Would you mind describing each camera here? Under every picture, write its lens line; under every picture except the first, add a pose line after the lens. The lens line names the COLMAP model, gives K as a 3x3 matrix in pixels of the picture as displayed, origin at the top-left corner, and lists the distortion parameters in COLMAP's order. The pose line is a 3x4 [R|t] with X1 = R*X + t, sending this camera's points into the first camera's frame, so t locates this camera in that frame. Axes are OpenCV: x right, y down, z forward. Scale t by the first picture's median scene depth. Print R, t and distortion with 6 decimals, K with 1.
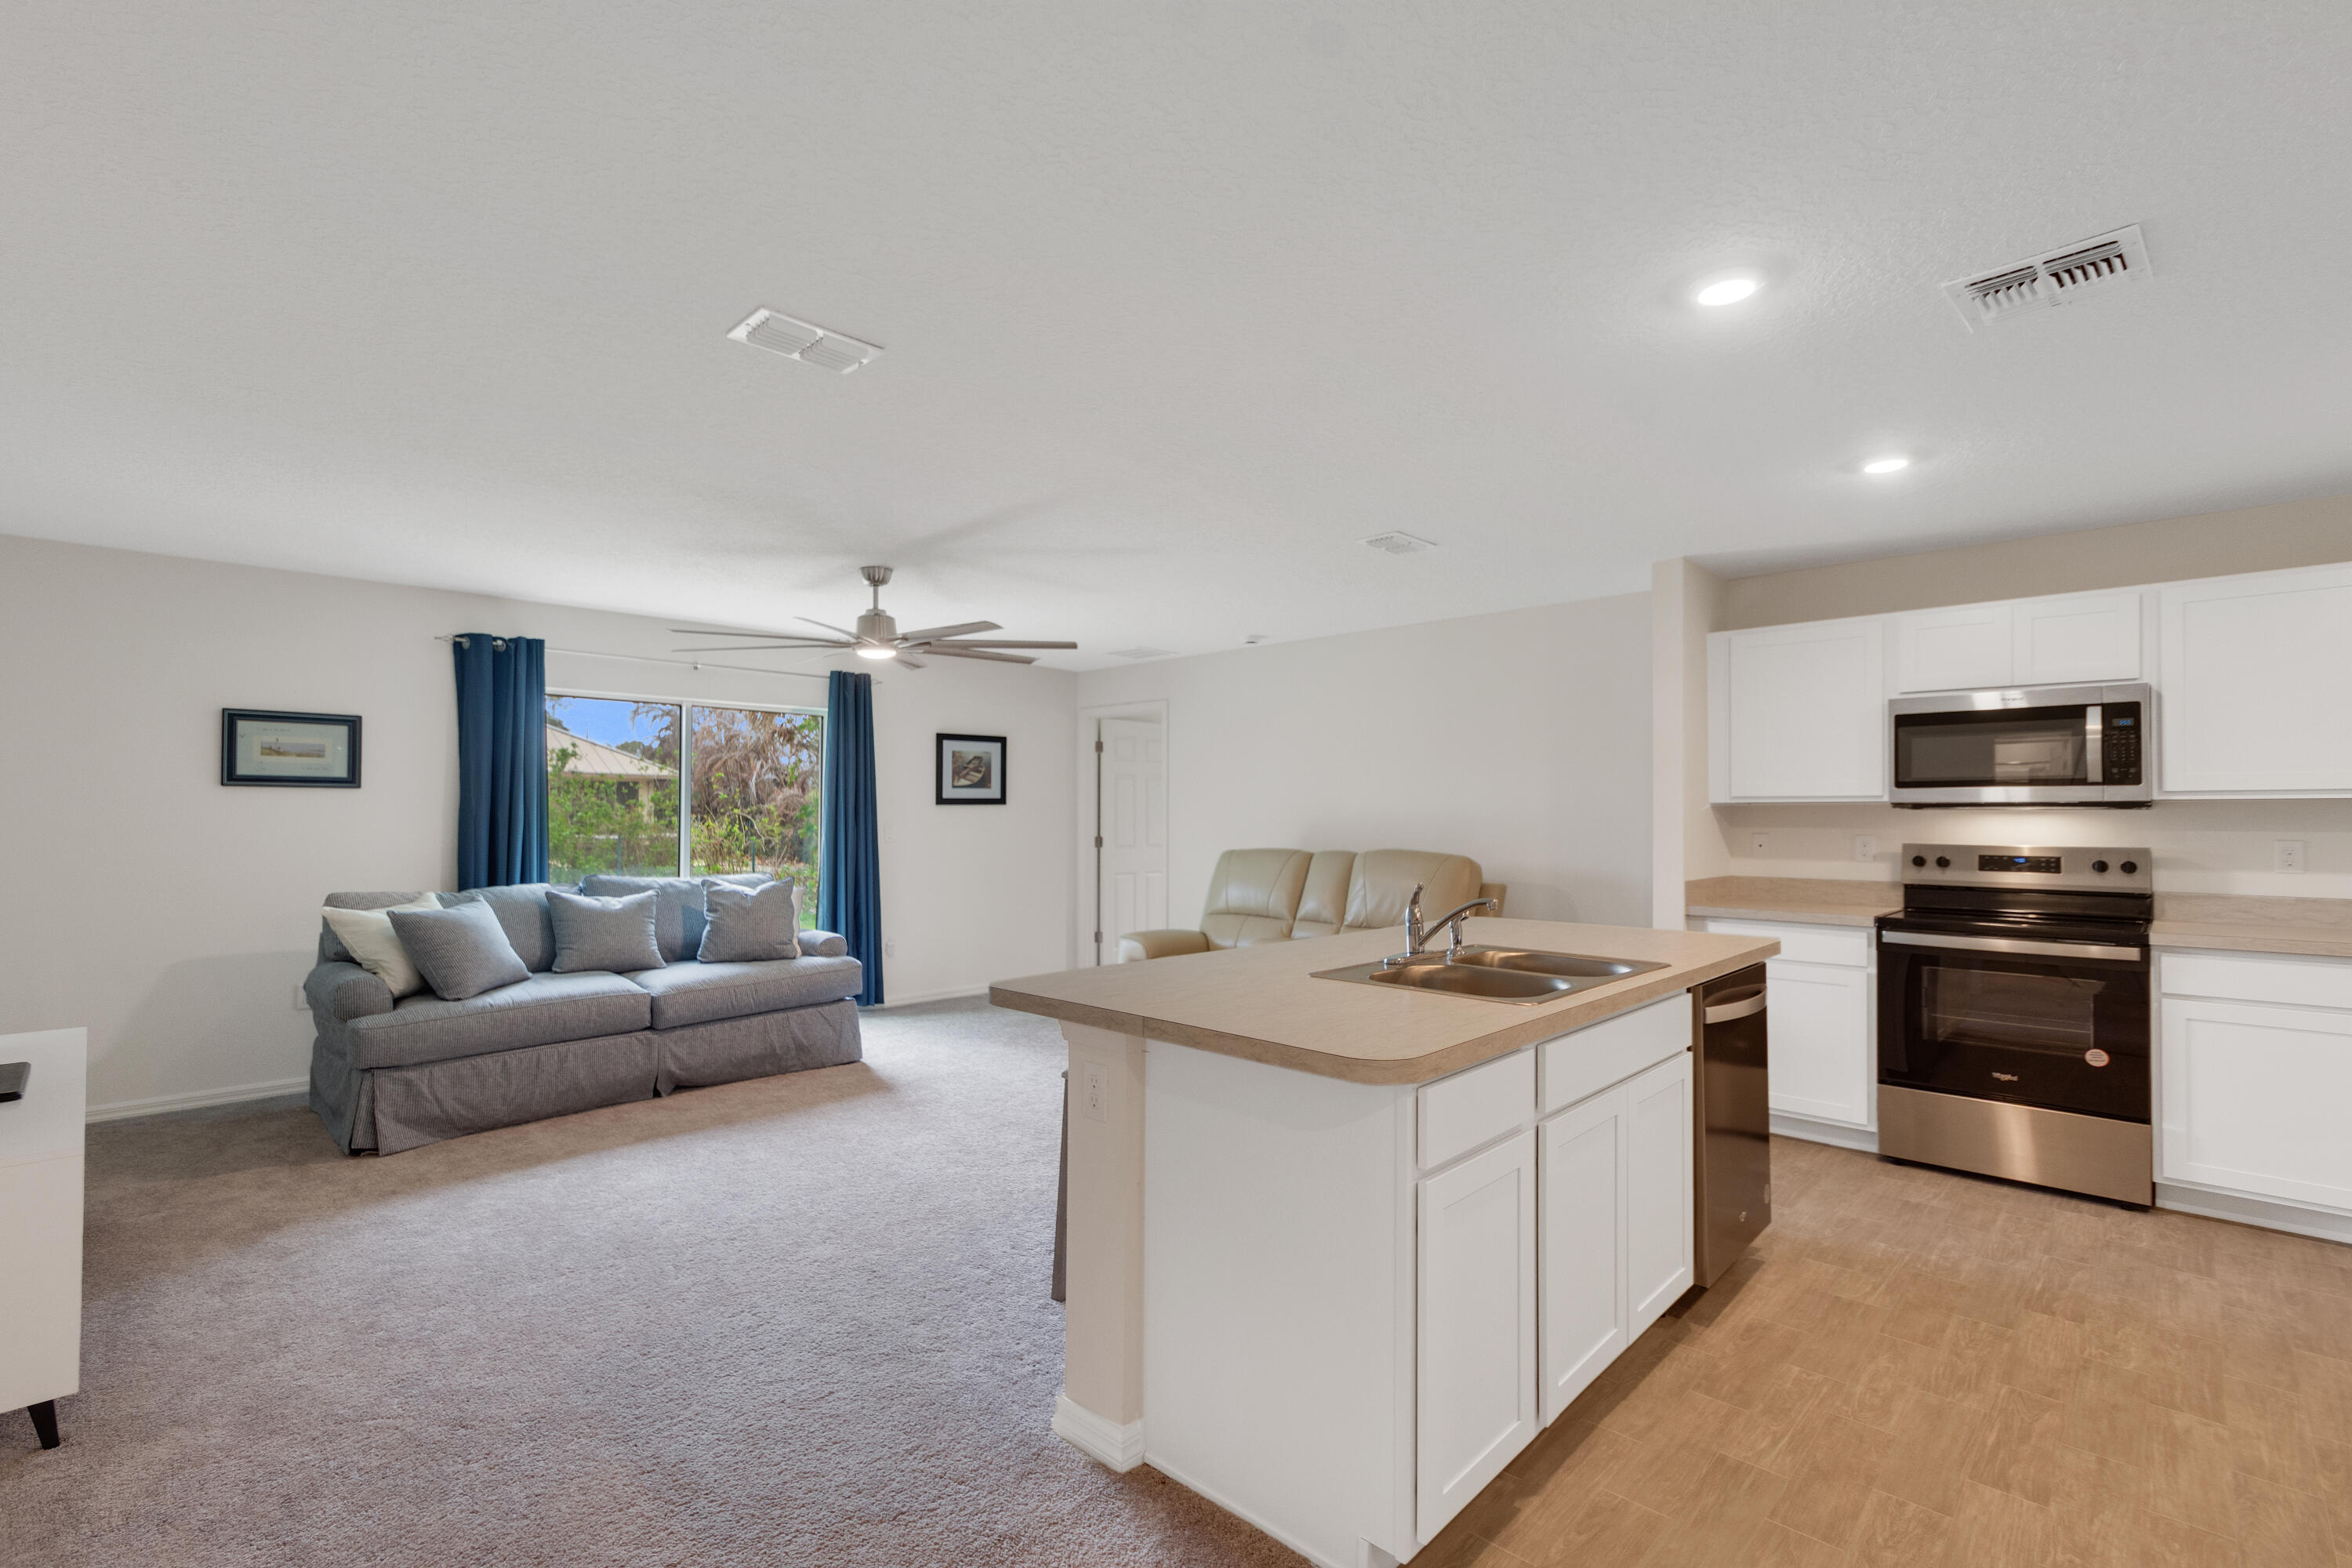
lens RADIAL K [[1049.8, 0, 1153.4], [0, 1049.8, 804.5], [0, 0, 1]] dist [0.006962, -0.006053]
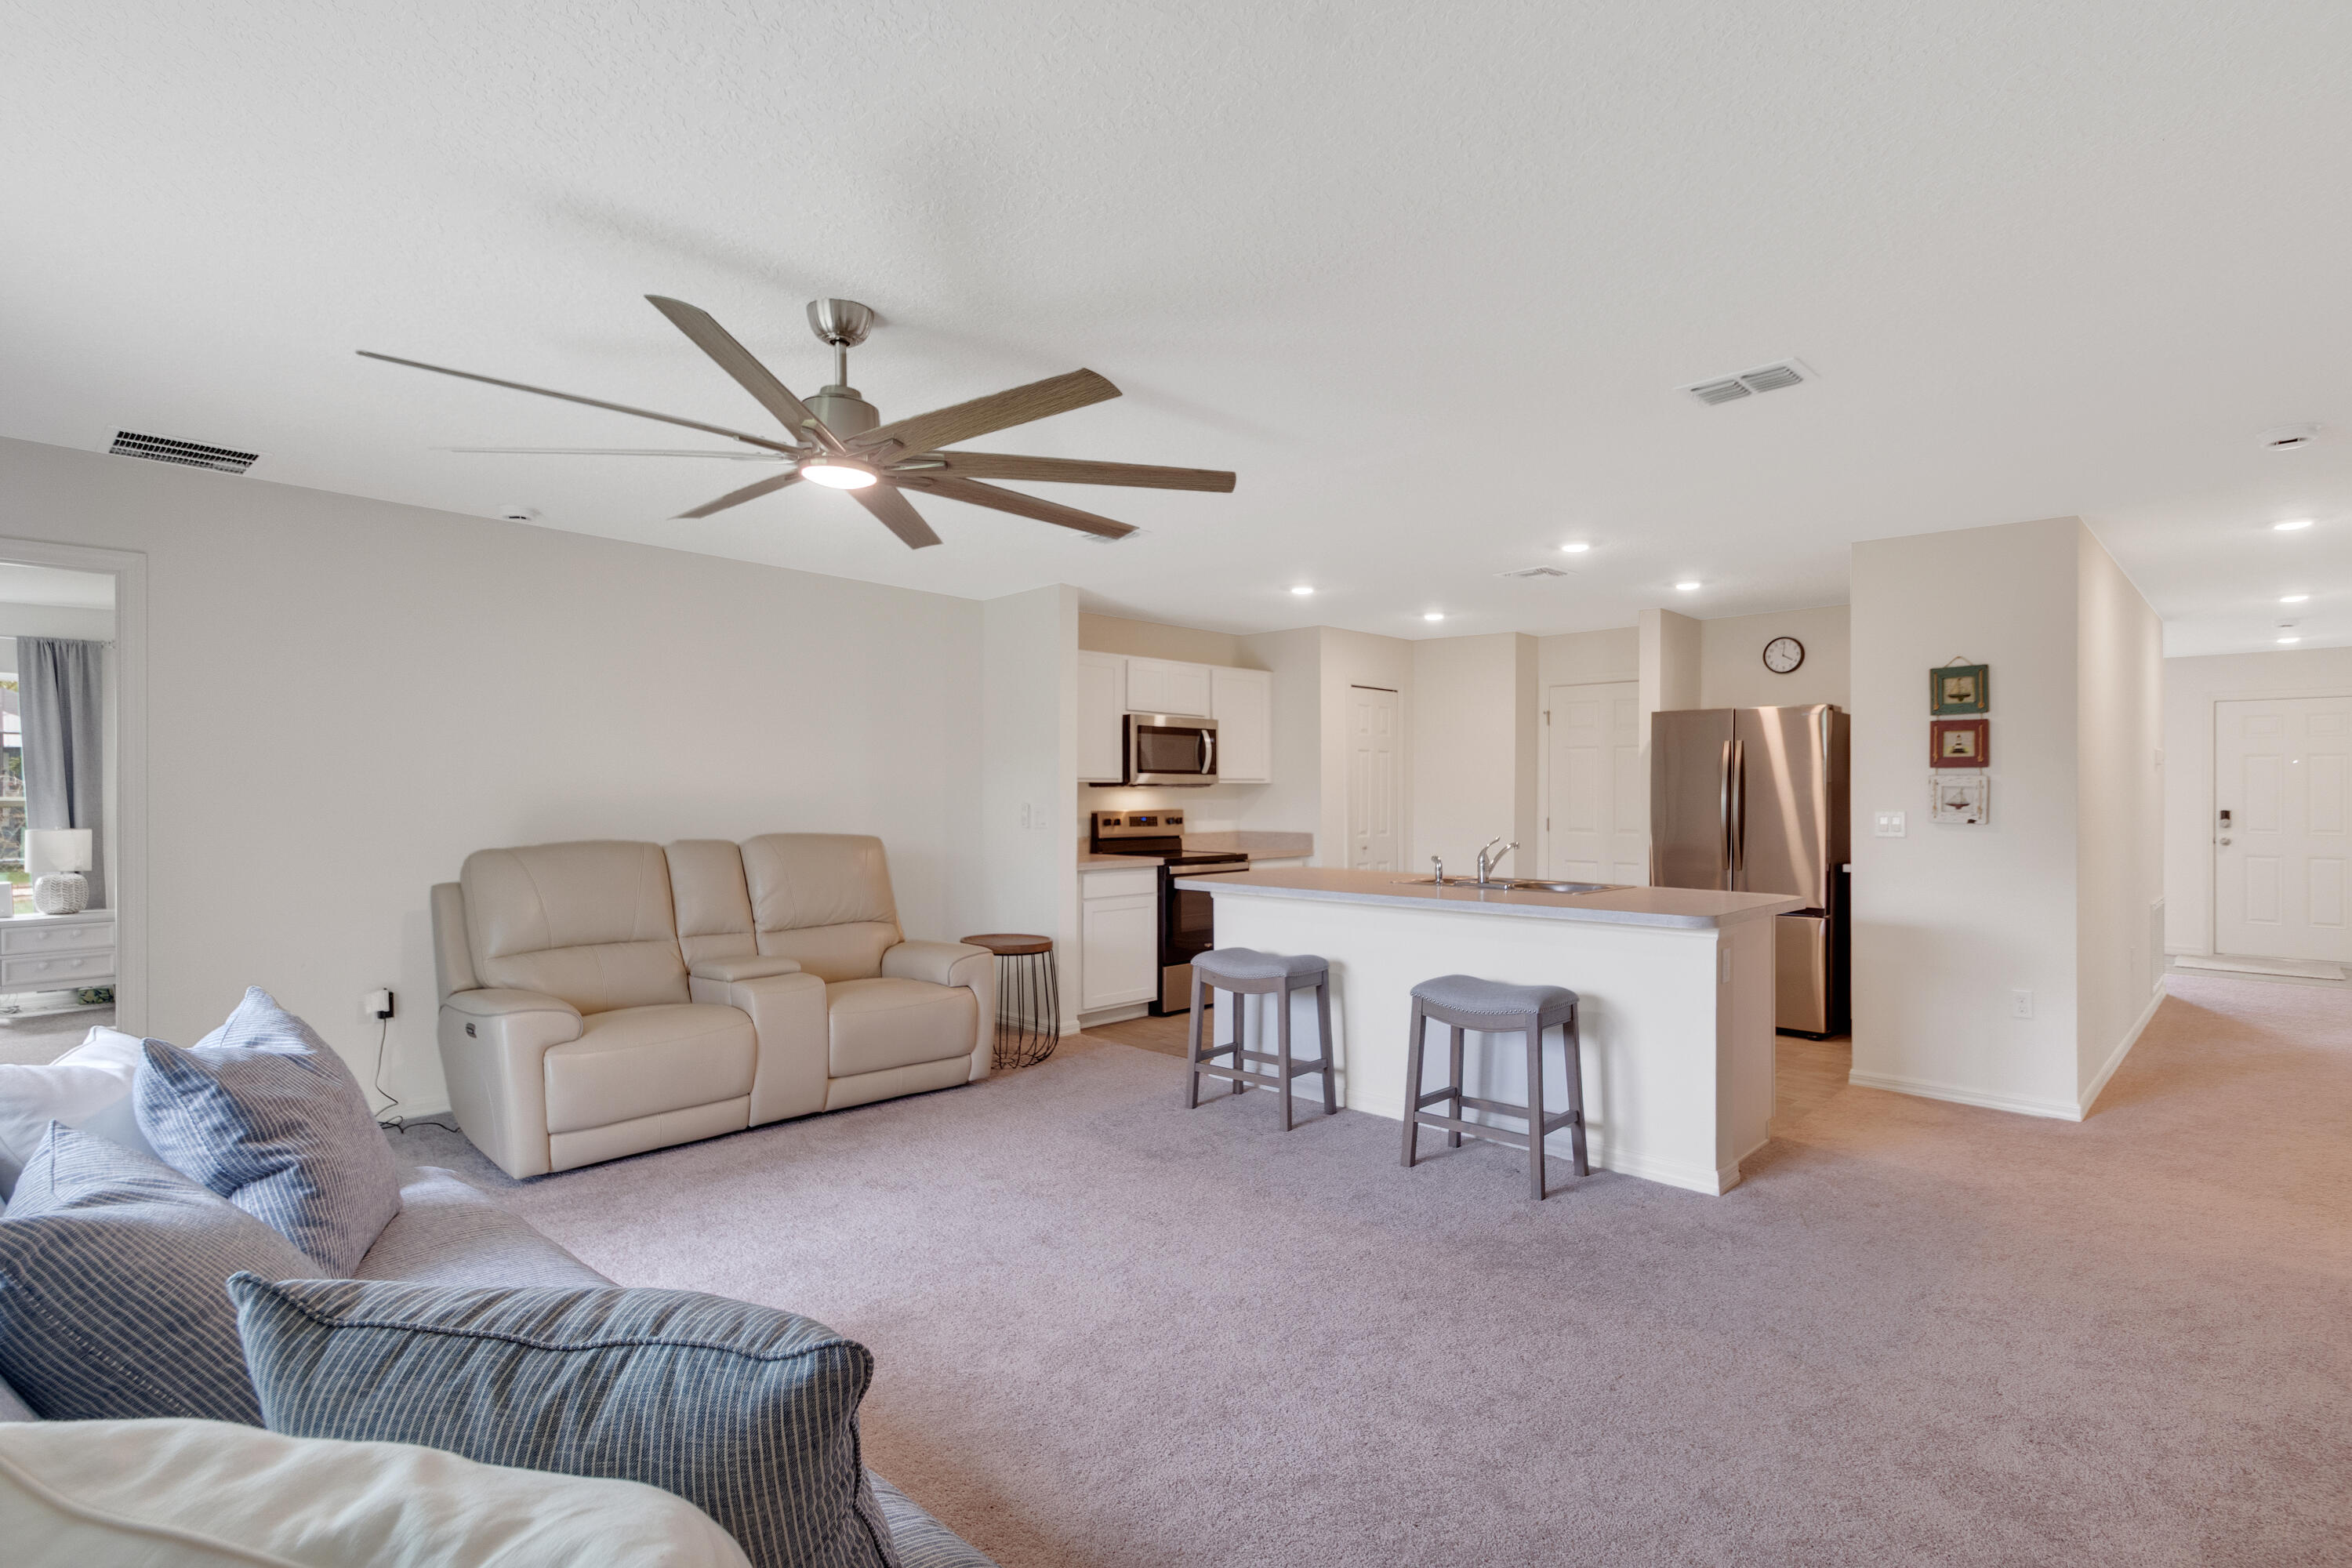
lens RADIAL K [[1148.5, 0, 1164.3], [0, 1148.5, 794.5], [0, 0, 1]] dist [0.024177, -0.000055]
pose [[-0.008621, -0.003122, 0.999958, -0.871022], [-0.010305, 0.999942, 0.003033, 0.008267], [-0.999910, -0.010278, -0.008653, 0.902244]]
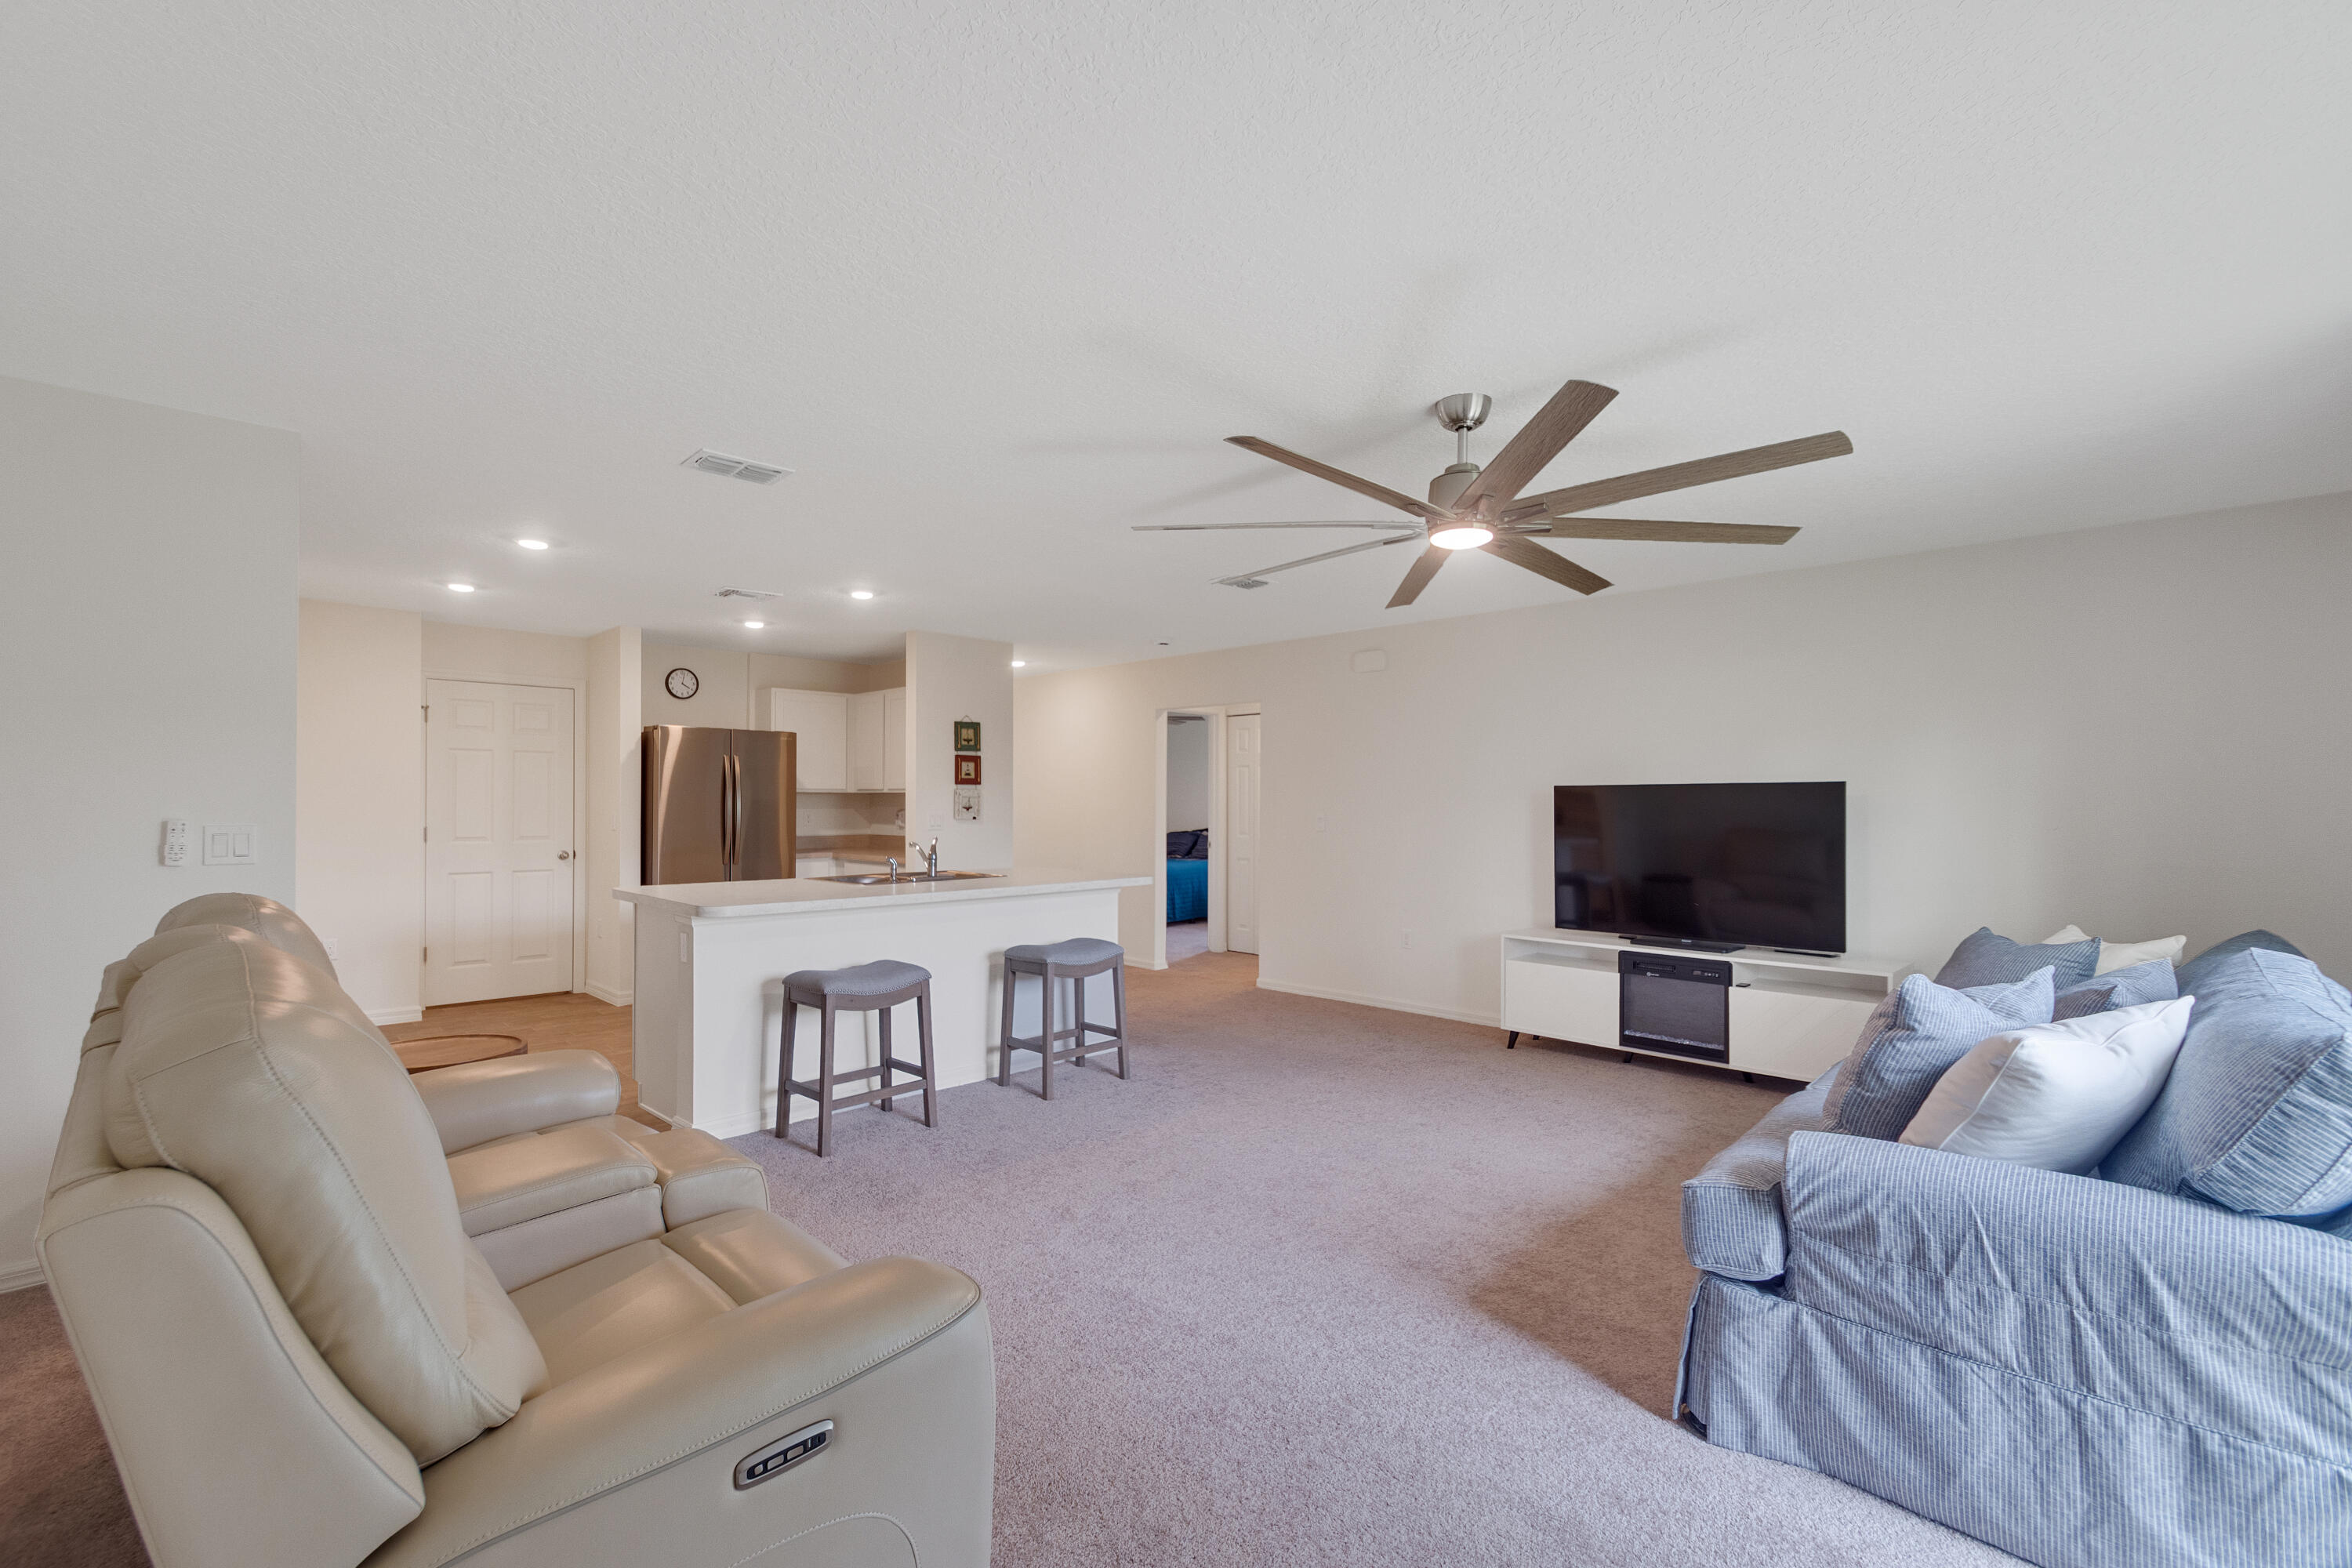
lens RADIAL K [[1049.8, 0, 1153.4], [0, 1049.8, 804.5], [0, 0, 1]] dist [0.006962, -0.006053]
pose [[-0.999527, -0.004994, 0.030341, -0.120280], [-0.005133, 0.999977, -0.004497, 0.014003], [-0.030318, -0.004651, -0.999529, 1.713025]]
